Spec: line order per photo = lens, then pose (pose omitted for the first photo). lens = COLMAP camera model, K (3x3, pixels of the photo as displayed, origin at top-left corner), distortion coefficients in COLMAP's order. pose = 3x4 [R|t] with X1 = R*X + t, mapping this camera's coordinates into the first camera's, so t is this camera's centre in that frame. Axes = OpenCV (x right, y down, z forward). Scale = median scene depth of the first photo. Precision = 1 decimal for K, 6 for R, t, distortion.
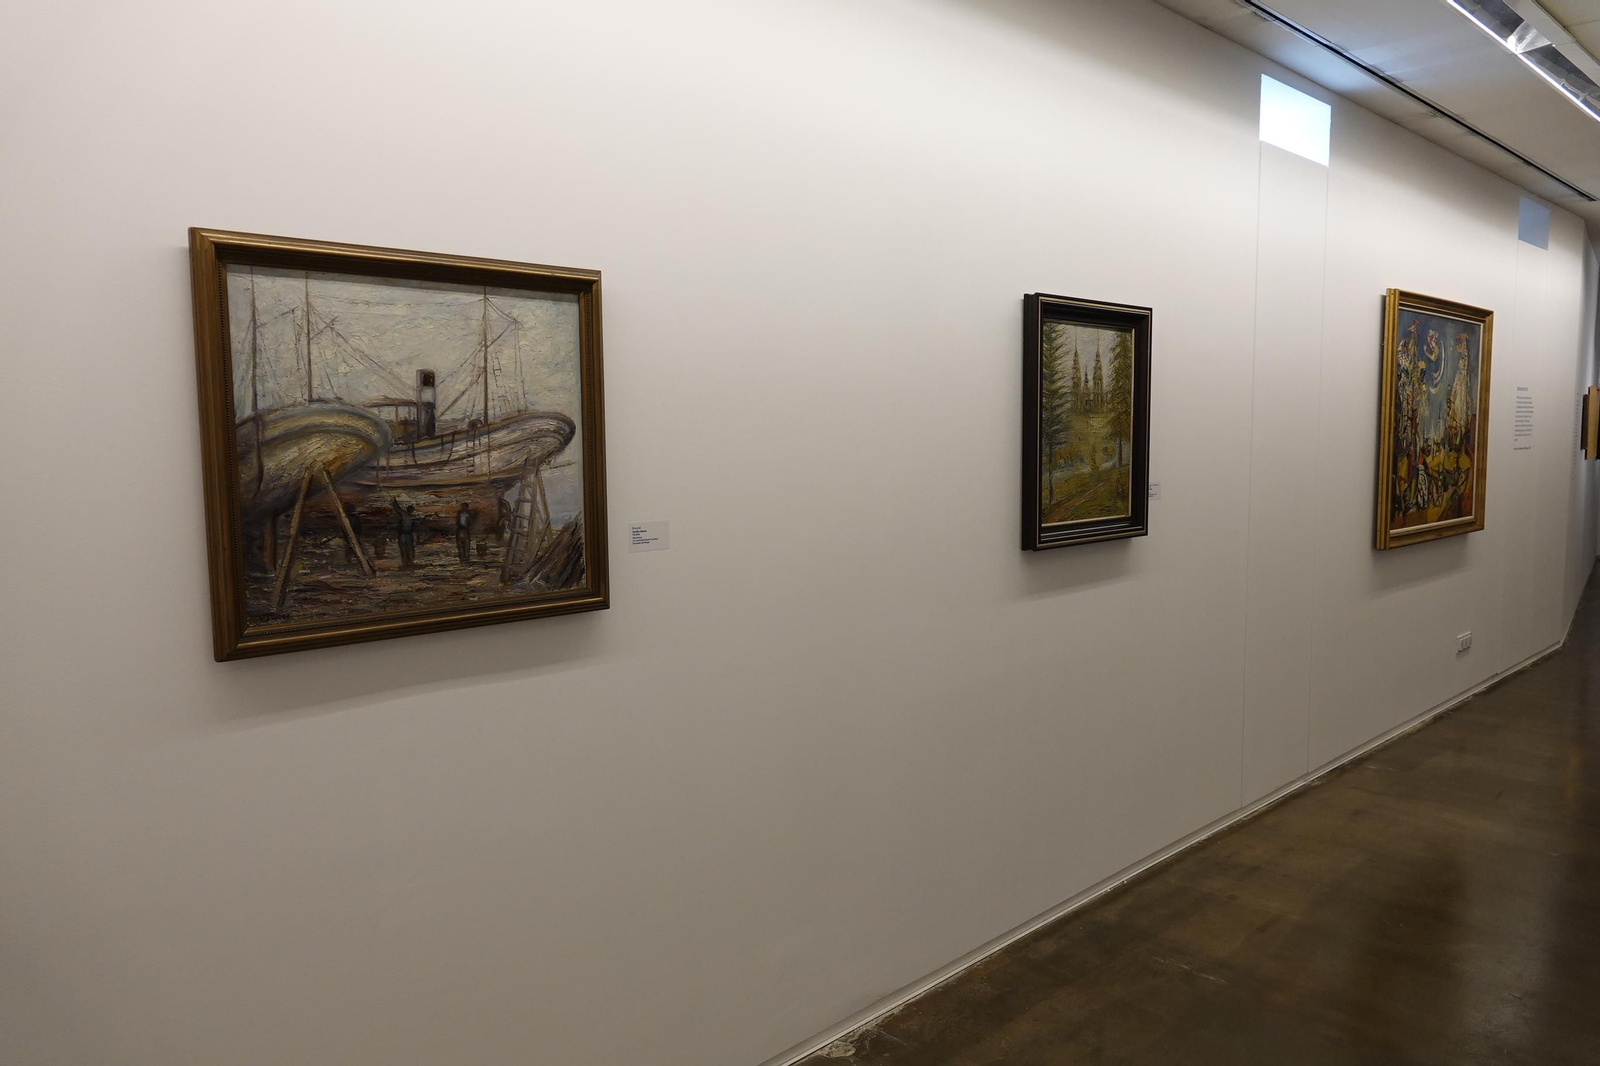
lens RADIAL K [[1106.4, 0, 801.6], [0, 1106.4, 525.5], [0, 0, 1]] dist [-0.002328, 0.004515]
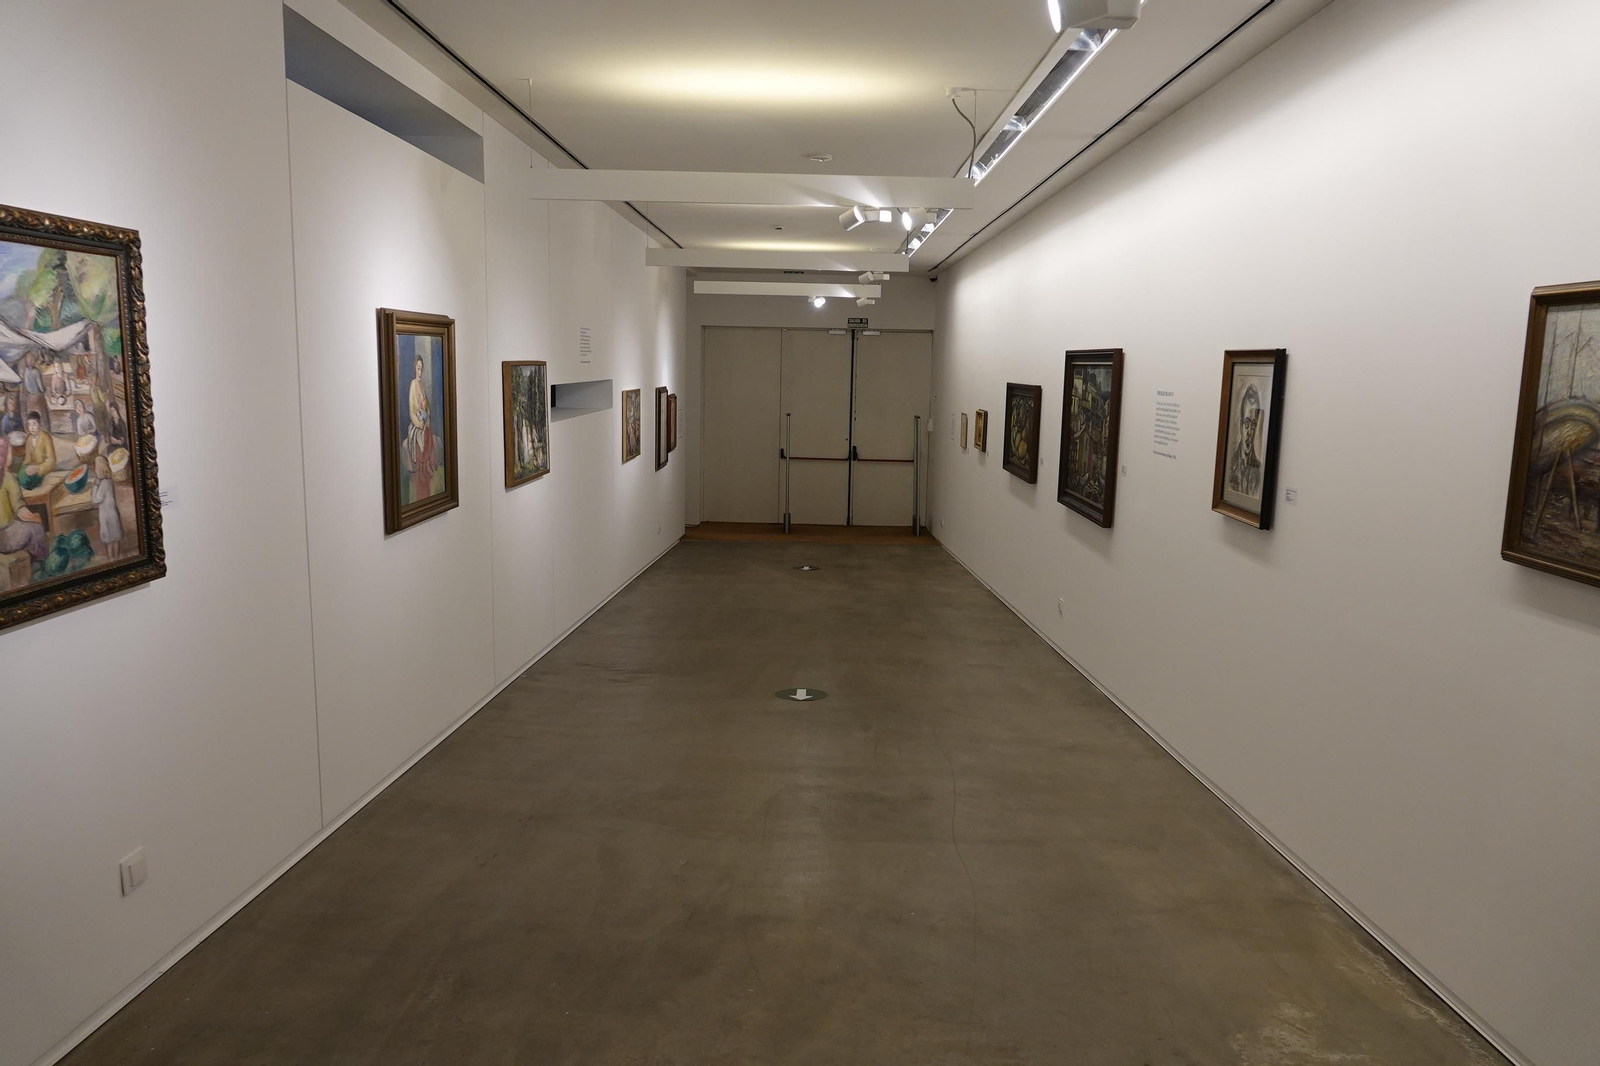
lens RADIAL K [[1106.4, 0, 803.7], [0, 1106.4, 532.1], [0, 0, 1]] dist [-0.002328, 0.004515]
pose [[-0.697755, 0.104131, -0.708728, 1.190509], [-0.076060, 0.973015, 0.217844, -0.169921], [0.712287, 0.205908, -0.671006, 1.222855]]
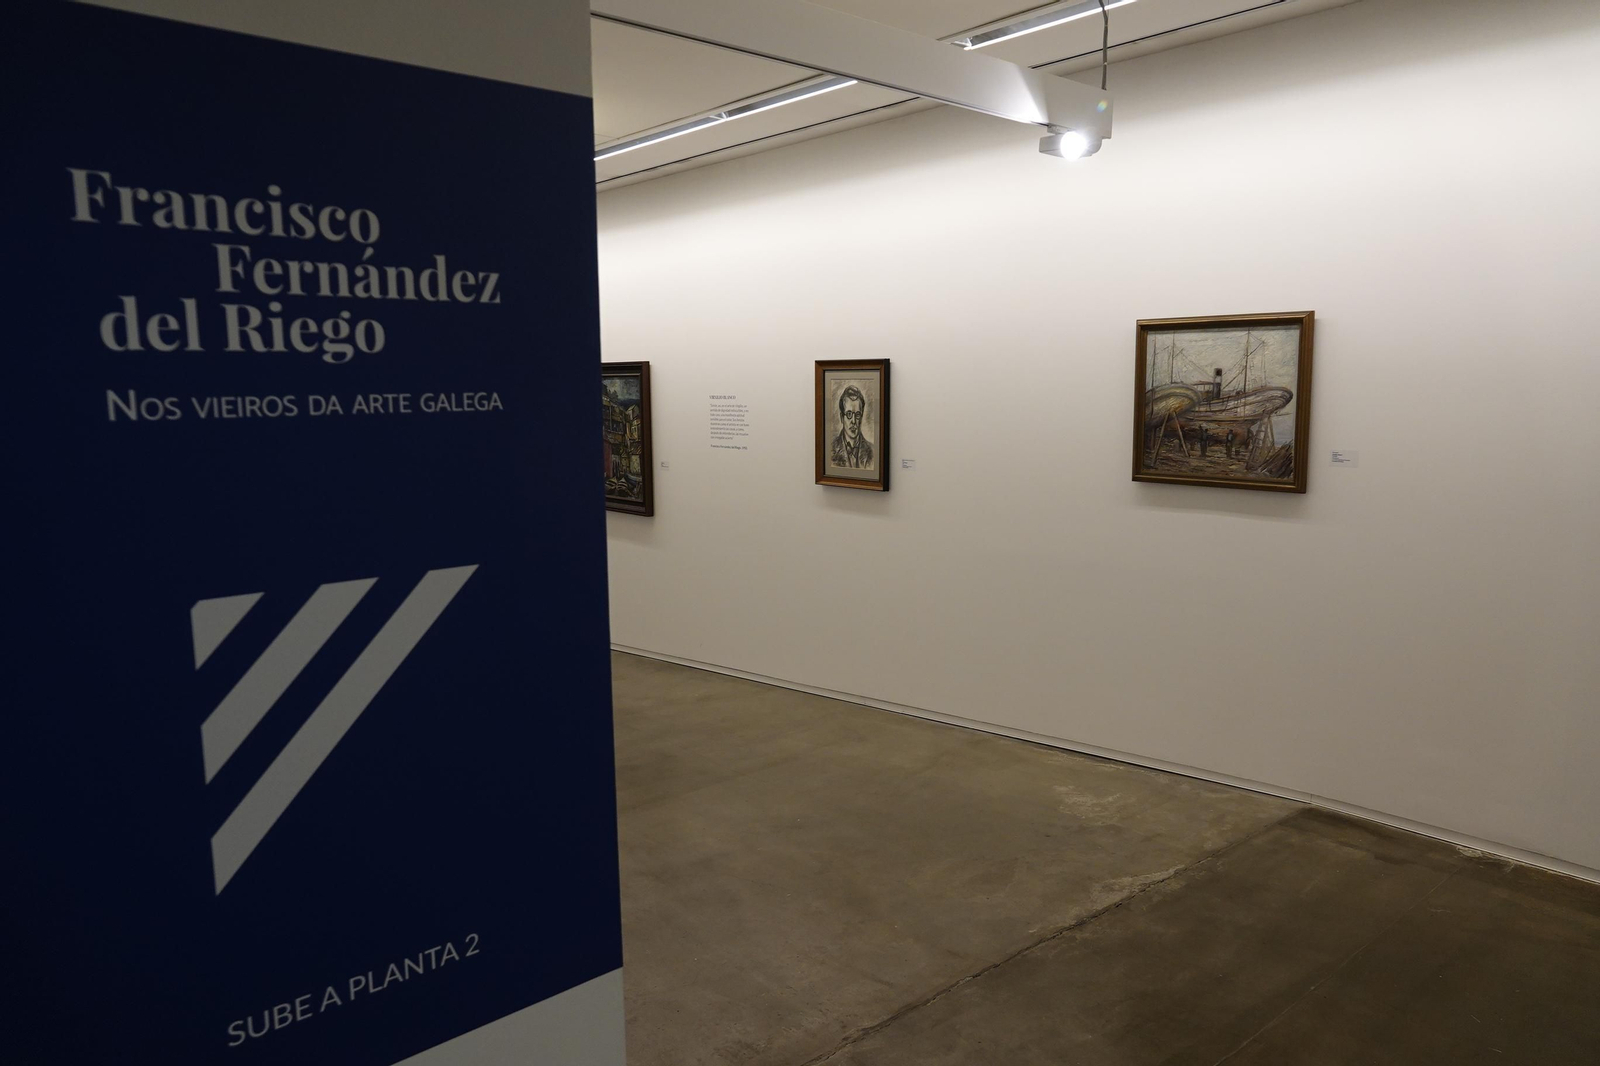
lens RADIAL K [[1106.4, 0, 800.6], [0, 1106.4, 533.7], [0, 0, 1]] dist [-0.002328, 0.004515]
pose [[-0.042938, 0.146117, -0.988335, 1.987229], [-0.078313, 0.985711, 0.149131, -0.080309], [0.996004, 0.083803, -0.030882, 0.264404]]
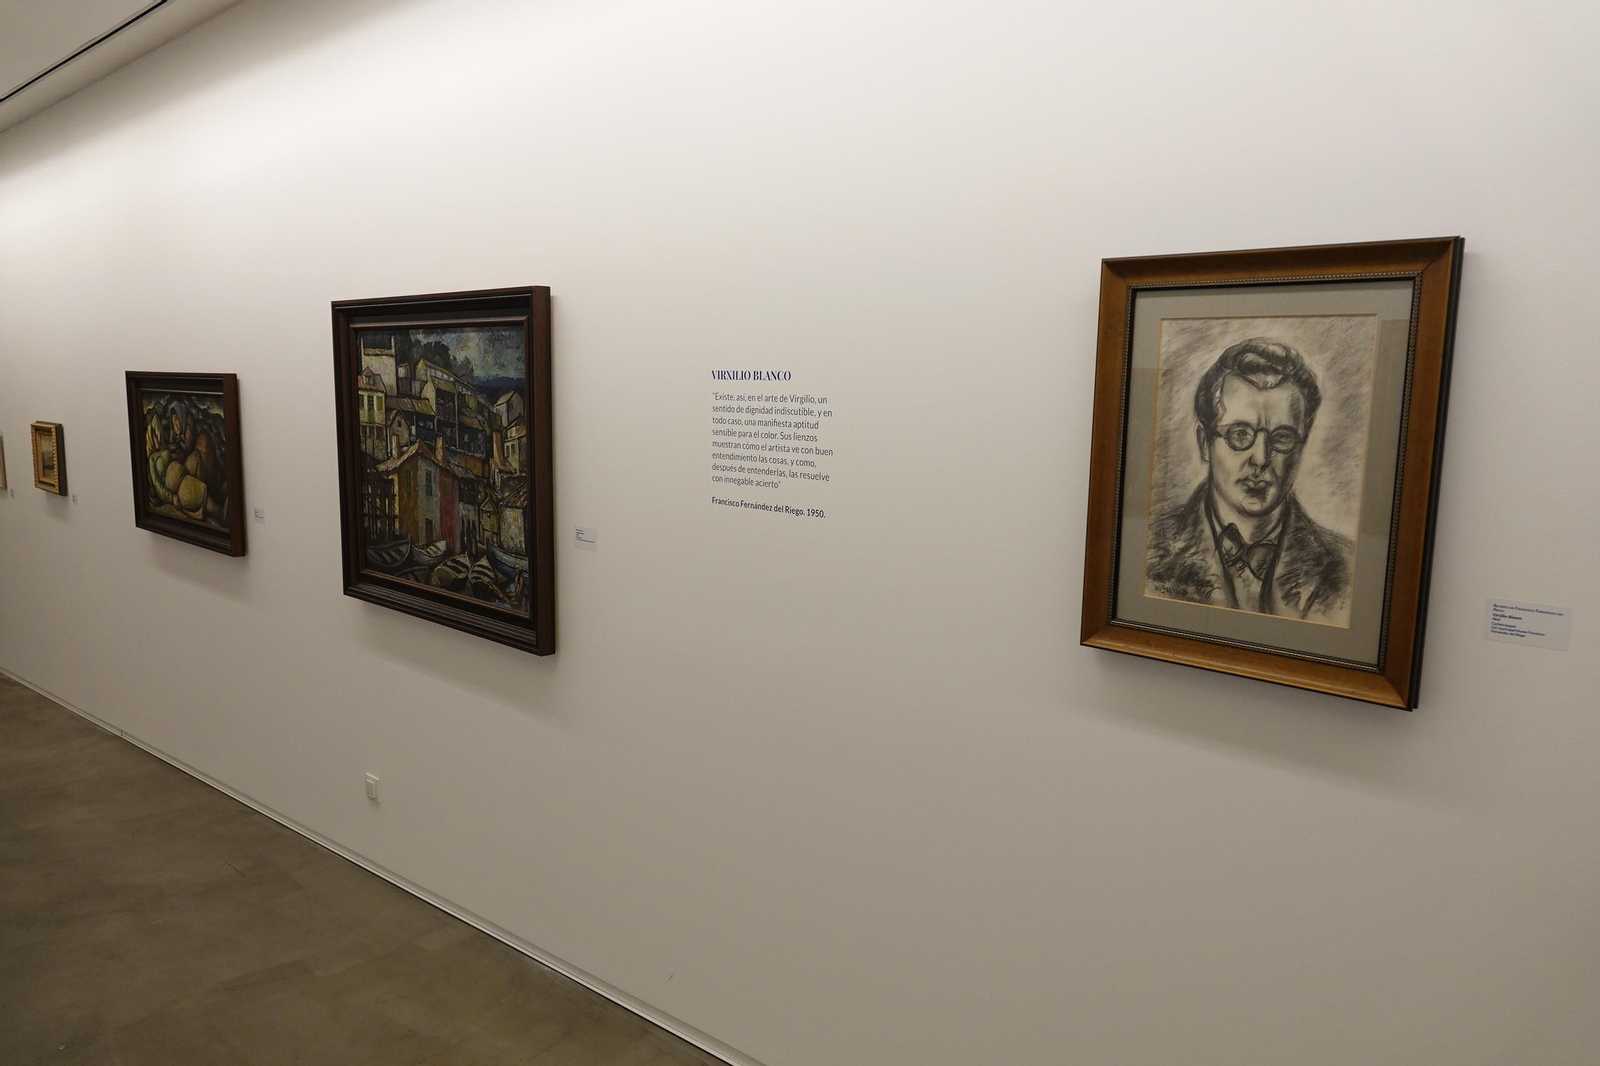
lens RADIAL K [[1106.4, 0, 799.5], [0, 1106.4, 541.2], [0, 0, 1]] dist [-0.002328, 0.004515]
pose [[0.062038, 0.153474, -0.986203, -0.220459], [-0.105360, 0.983593, 0.146440, 0.032966], [0.992497, 0.094822, 0.077190, -0.158690]]
